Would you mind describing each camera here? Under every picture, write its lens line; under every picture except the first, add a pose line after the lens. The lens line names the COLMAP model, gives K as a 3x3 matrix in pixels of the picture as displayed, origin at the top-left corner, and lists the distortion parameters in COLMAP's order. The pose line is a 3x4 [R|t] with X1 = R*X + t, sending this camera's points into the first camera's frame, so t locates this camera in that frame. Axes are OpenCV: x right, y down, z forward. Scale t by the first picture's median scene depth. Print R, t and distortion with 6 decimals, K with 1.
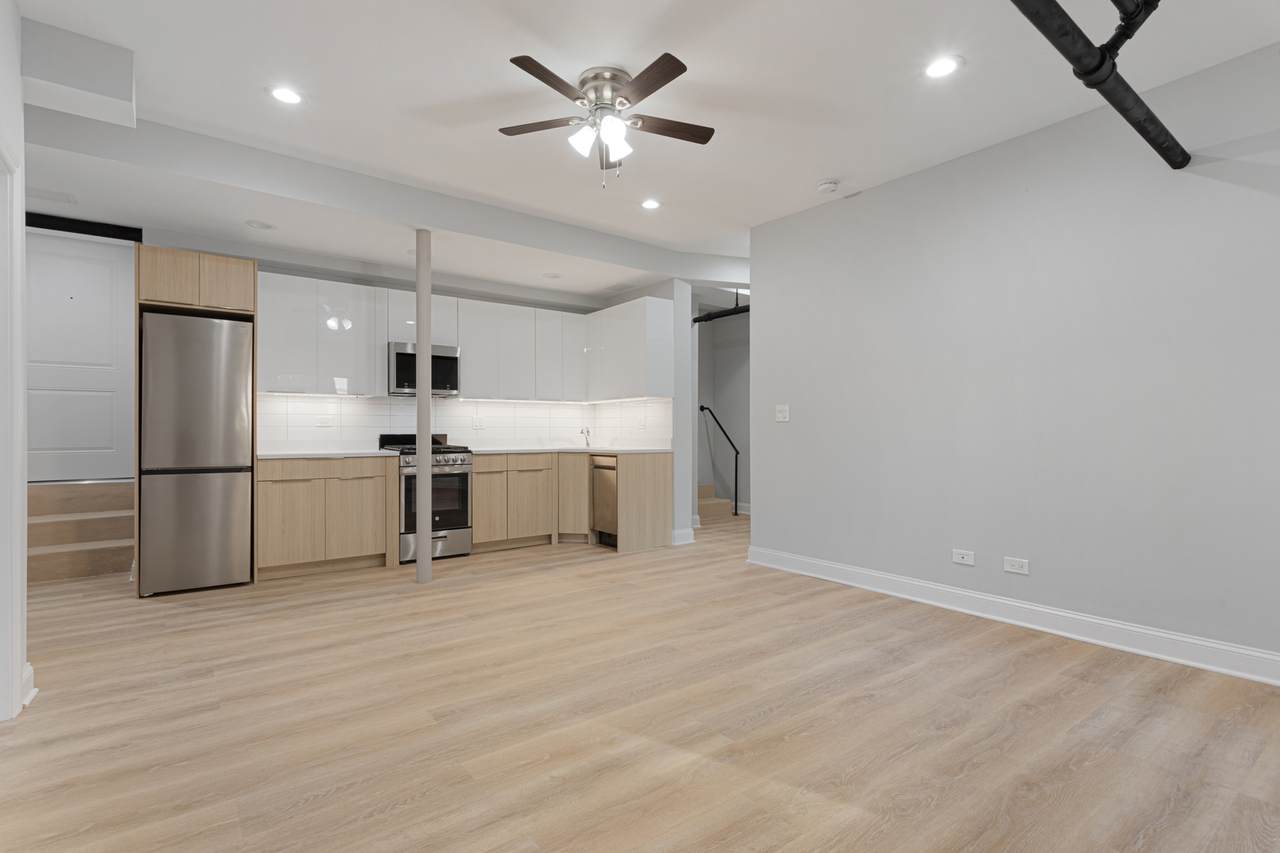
lens RADIAL K [[618.6, 0, 610.4], [0, 618.6, 425.1], [0, 0, 1]] dist [0.003083, 0.001981]
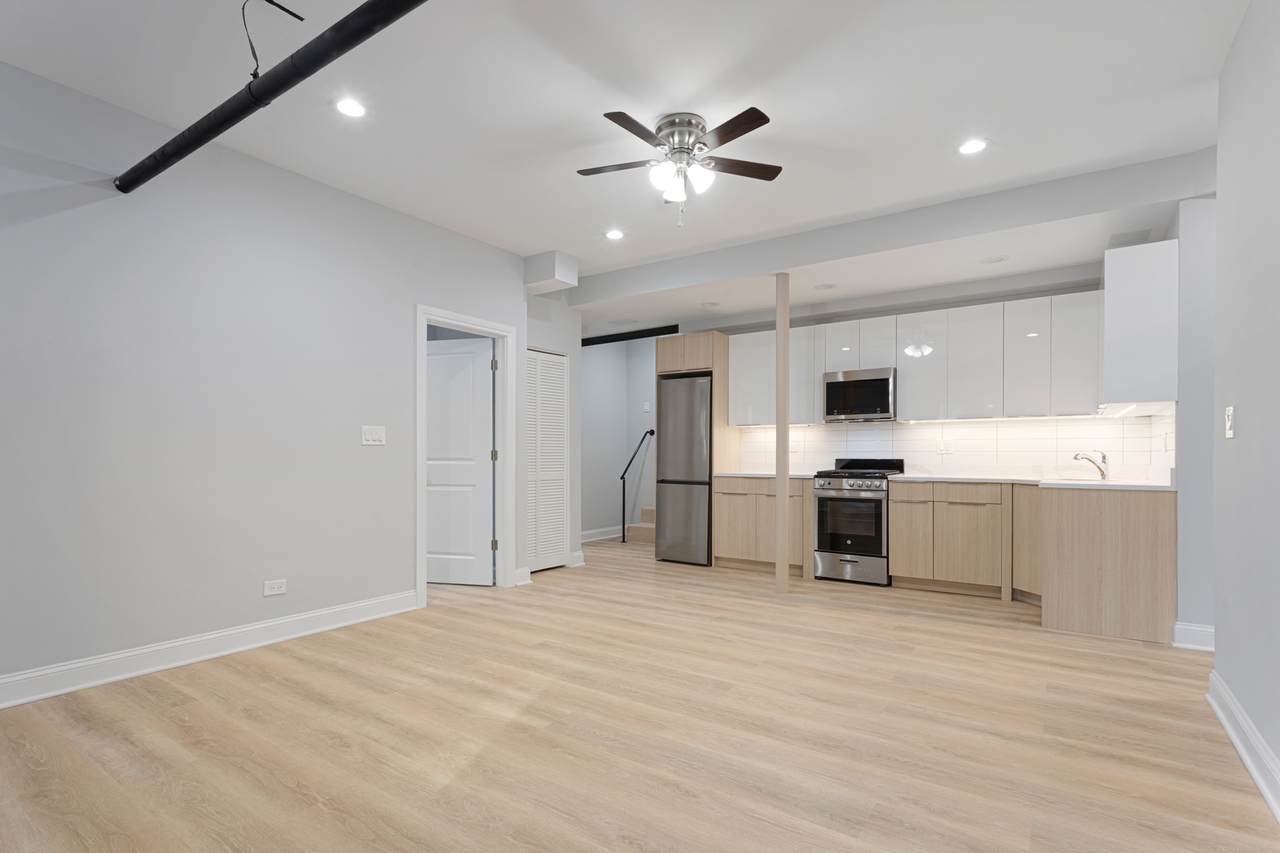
lens RADIAL K [[618.6, 0, 630.3], [0, 618.6, 455.2], [0, 0, 1]] dist [0.003083, 0.001981]
pose [[0.312419, 0.000150, -0.949944, 0.664388], [0.007566, 0.999968, 0.002646, 0.003496], [0.949914, -0.008014, 0.312408, 0.400888]]
